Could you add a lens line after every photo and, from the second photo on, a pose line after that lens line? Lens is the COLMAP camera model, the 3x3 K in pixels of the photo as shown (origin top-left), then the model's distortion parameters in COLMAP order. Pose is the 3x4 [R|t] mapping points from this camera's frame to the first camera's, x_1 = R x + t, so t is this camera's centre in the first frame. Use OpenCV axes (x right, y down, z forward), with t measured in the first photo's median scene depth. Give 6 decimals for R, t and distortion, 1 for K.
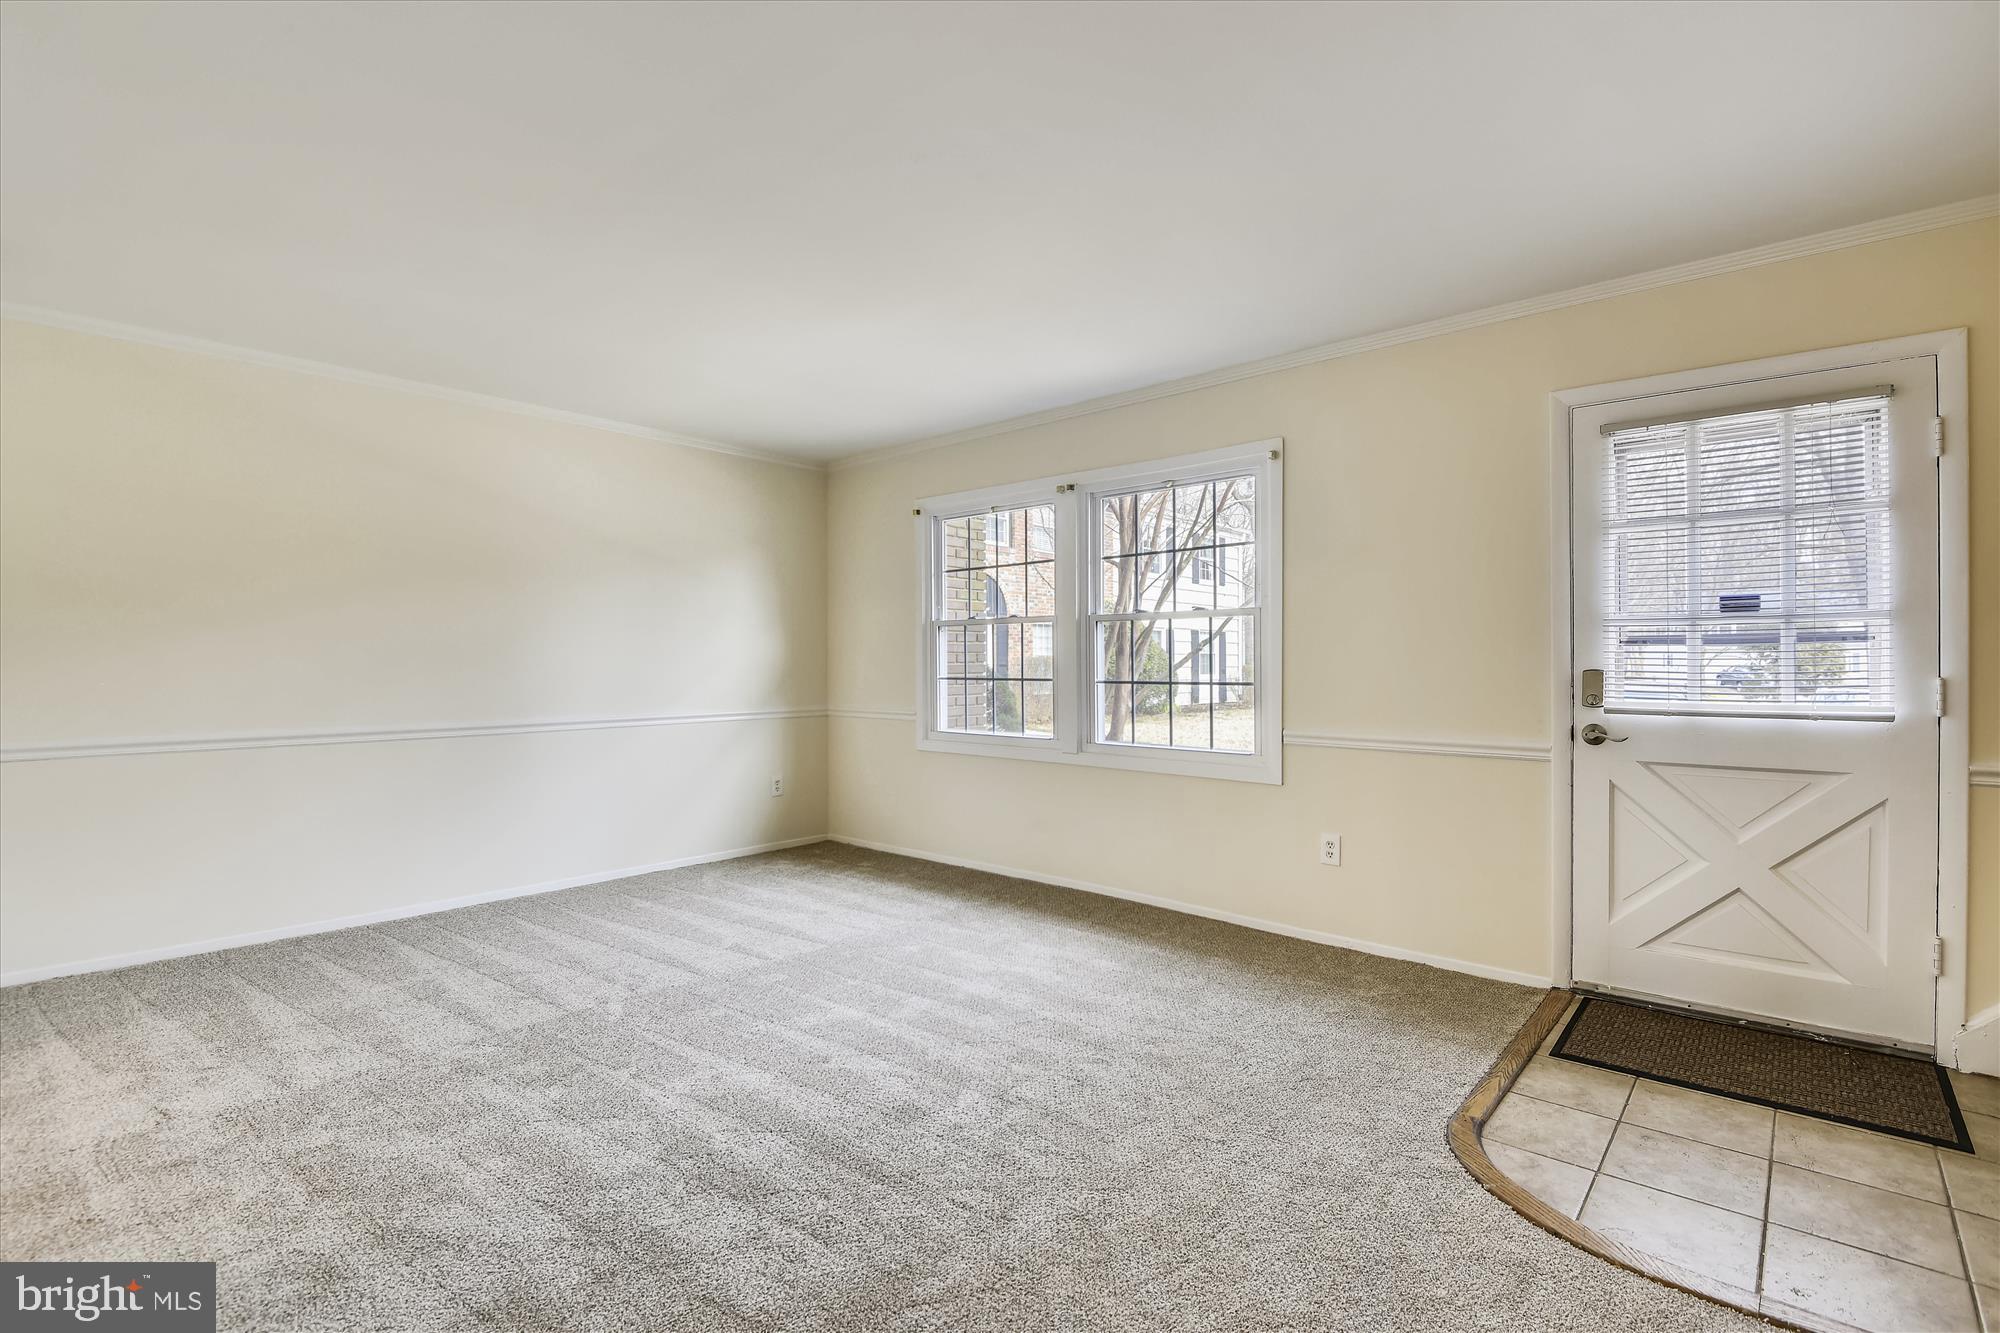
lens RADIAL K [[920.7, 0, 1023.3], [0, 920.7, 663.5], [0, 0, 1]] dist [0.043470, -0.038712]
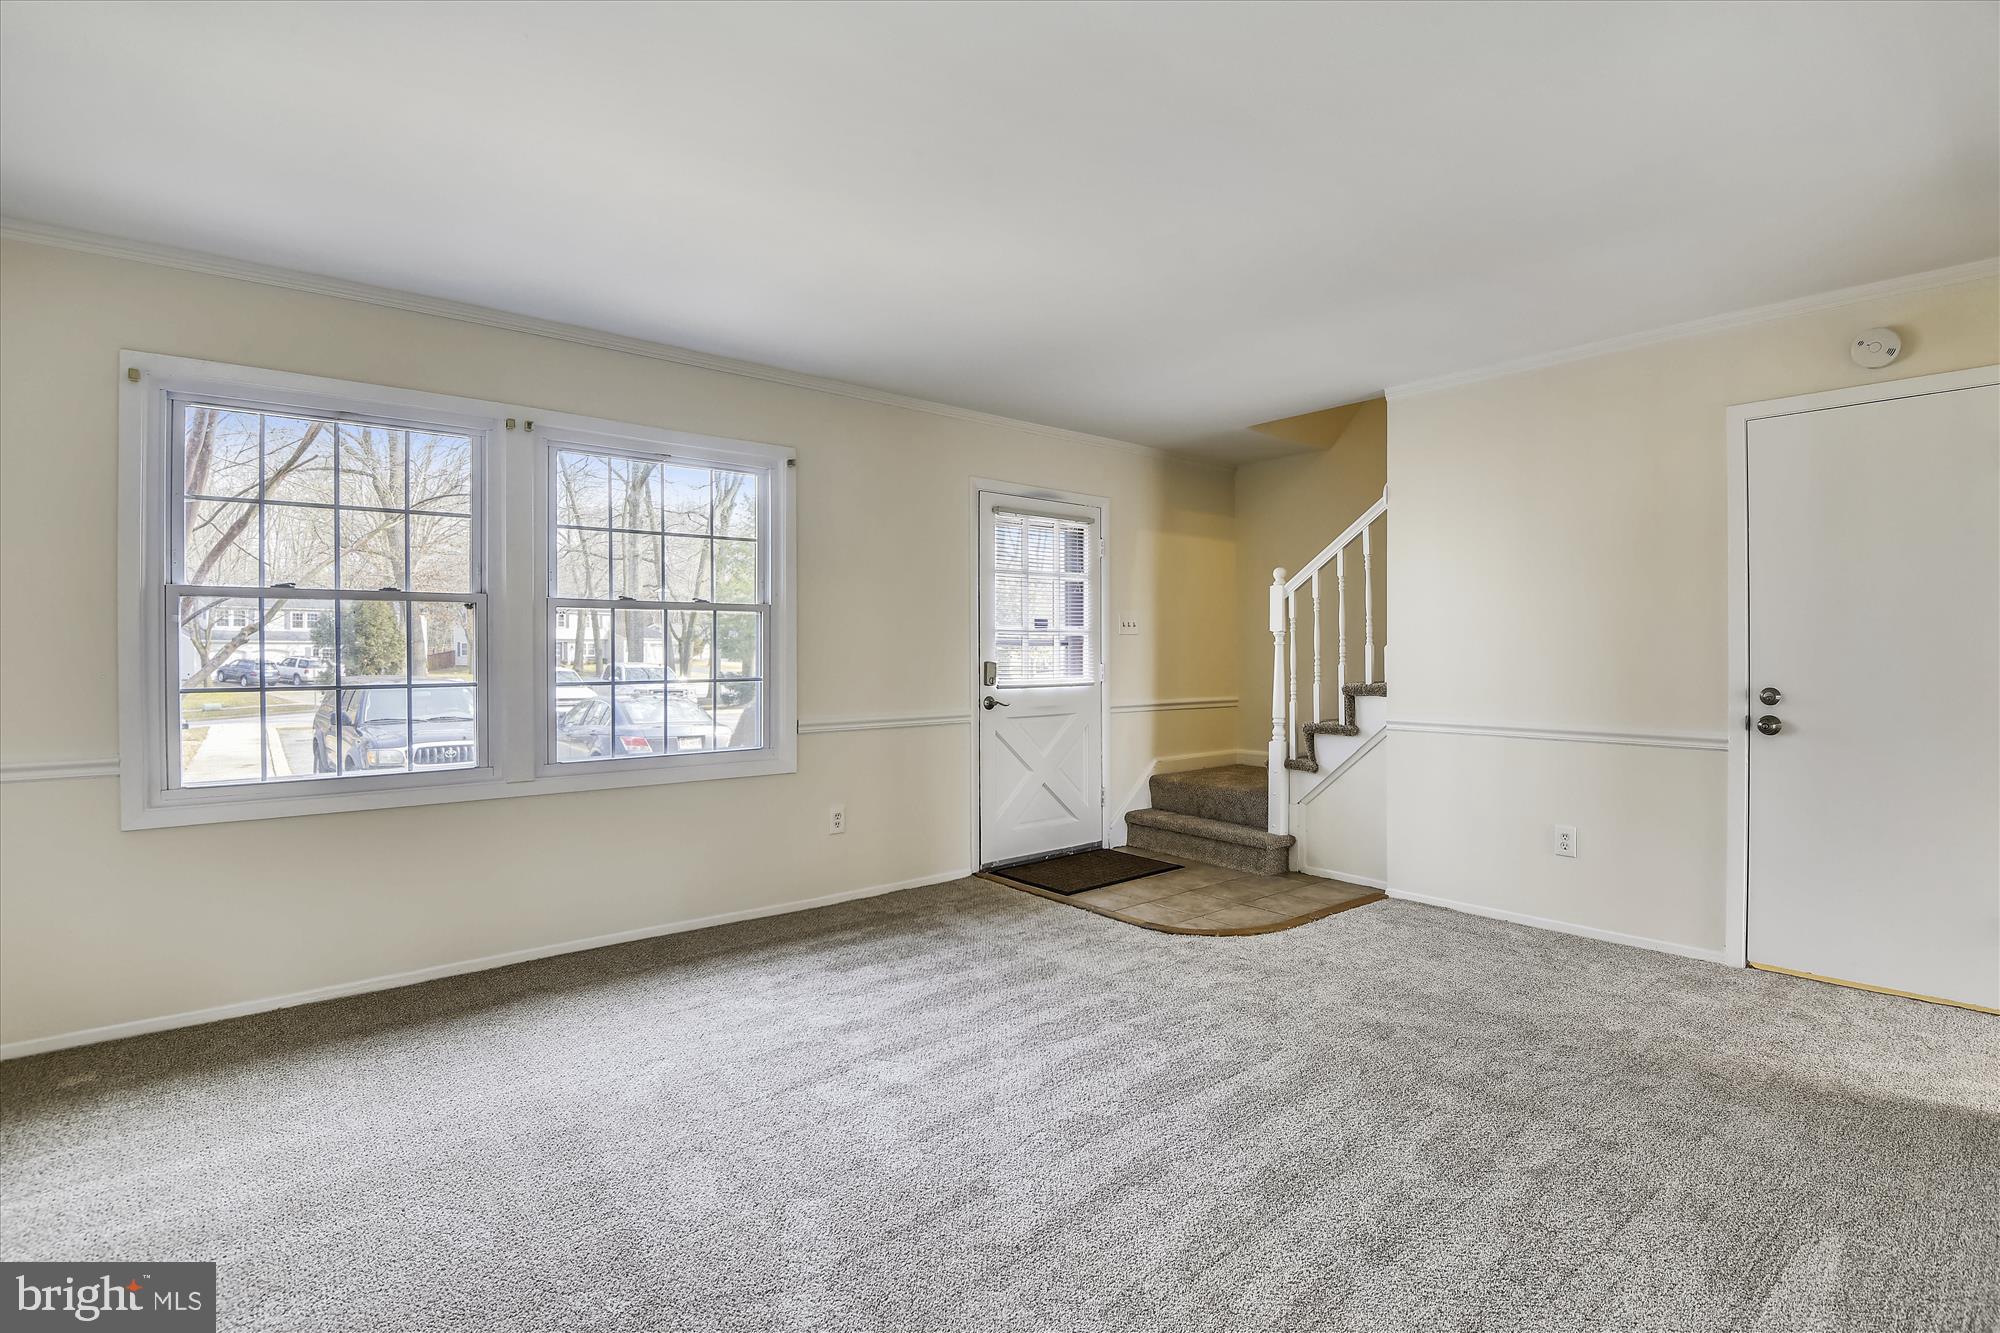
lens RADIAL K [[920.7, 0, 1023.3], [0, 920.7, 663.5], [0, 0, 1]] dist [0.043470, -0.038712]
pose [[0.164213, -0.012255, 0.986349, -0.901070], [0.003328, 0.999924, 0.011870, -0.008288], [-0.986419, 0.001334, 0.164241, 0.688479]]
